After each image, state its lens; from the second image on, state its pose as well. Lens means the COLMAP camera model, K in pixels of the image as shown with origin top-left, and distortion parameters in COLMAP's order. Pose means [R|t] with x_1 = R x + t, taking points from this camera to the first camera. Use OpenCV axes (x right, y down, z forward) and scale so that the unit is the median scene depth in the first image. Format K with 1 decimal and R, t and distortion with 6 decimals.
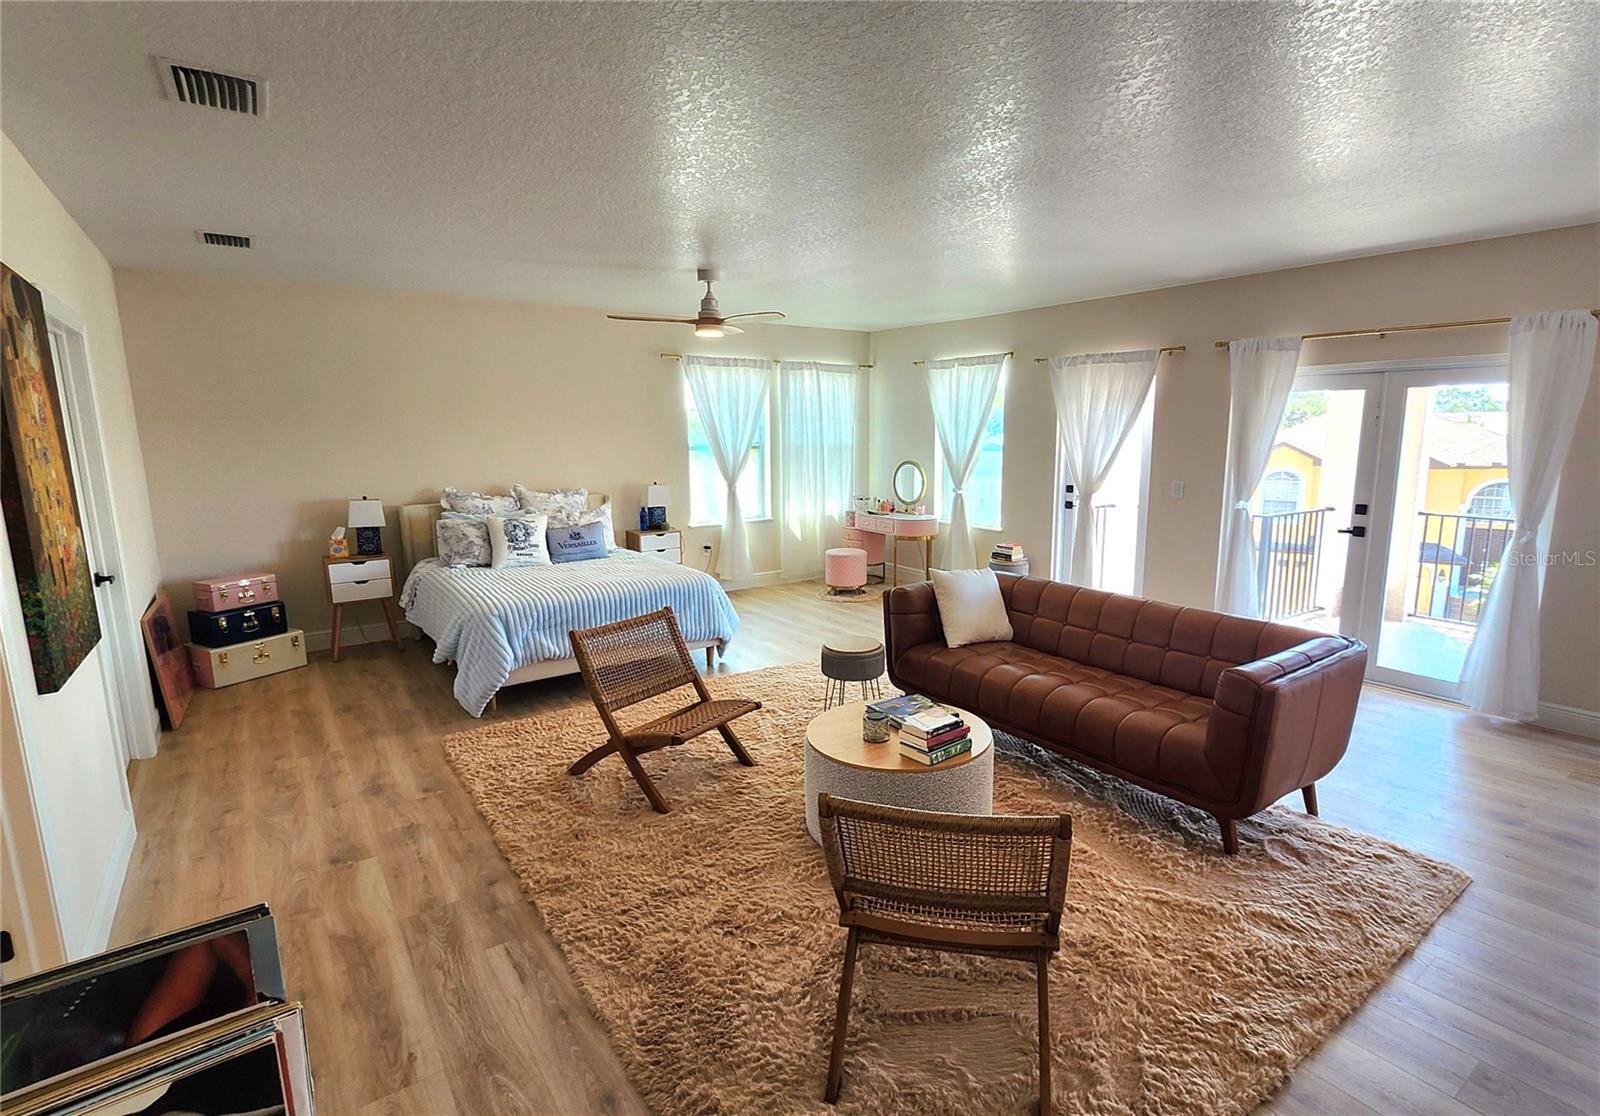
lens RADIAL K [[740.6, 0, 806.0], [0, 740.6, 560.8], [0, 0, 1]] dist [-0.002159, -0.000069]
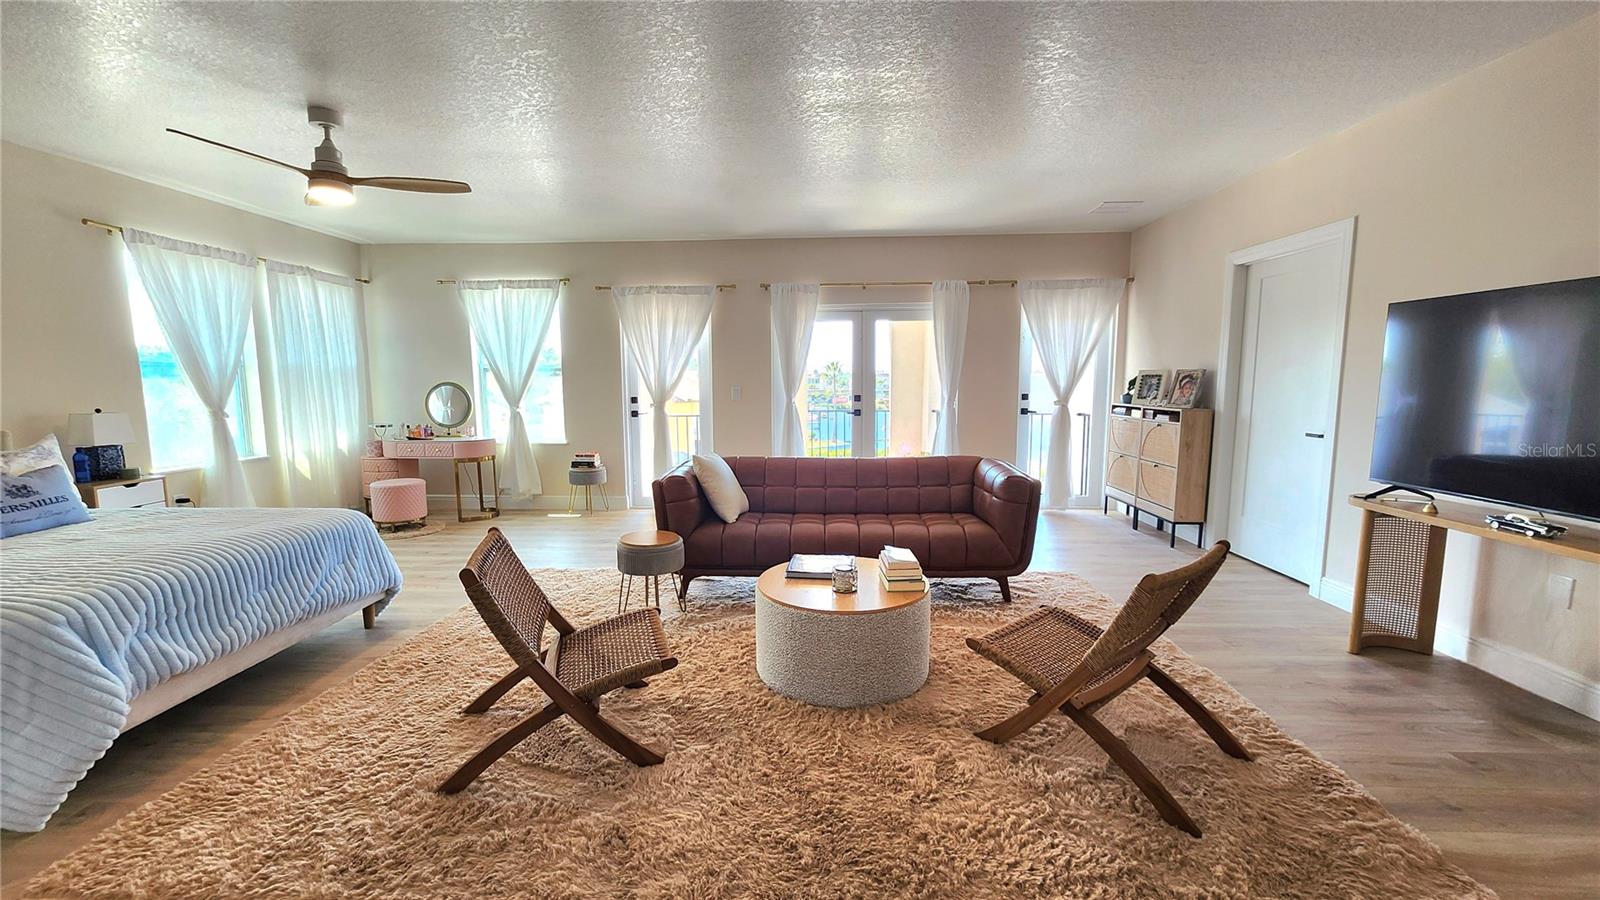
lens RADIAL K [[624.2, 0, 801.1], [0, 624.2, 443.9], [0, 0, 1]] dist [0.001131, -0.001834]
pose [[0.644745, -0.081550, 0.760035, -0.227020], [0.131980, 0.991237, -0.005603, 0.011694], [-0.752918, 0.103922, 0.649858, 0.167007]]
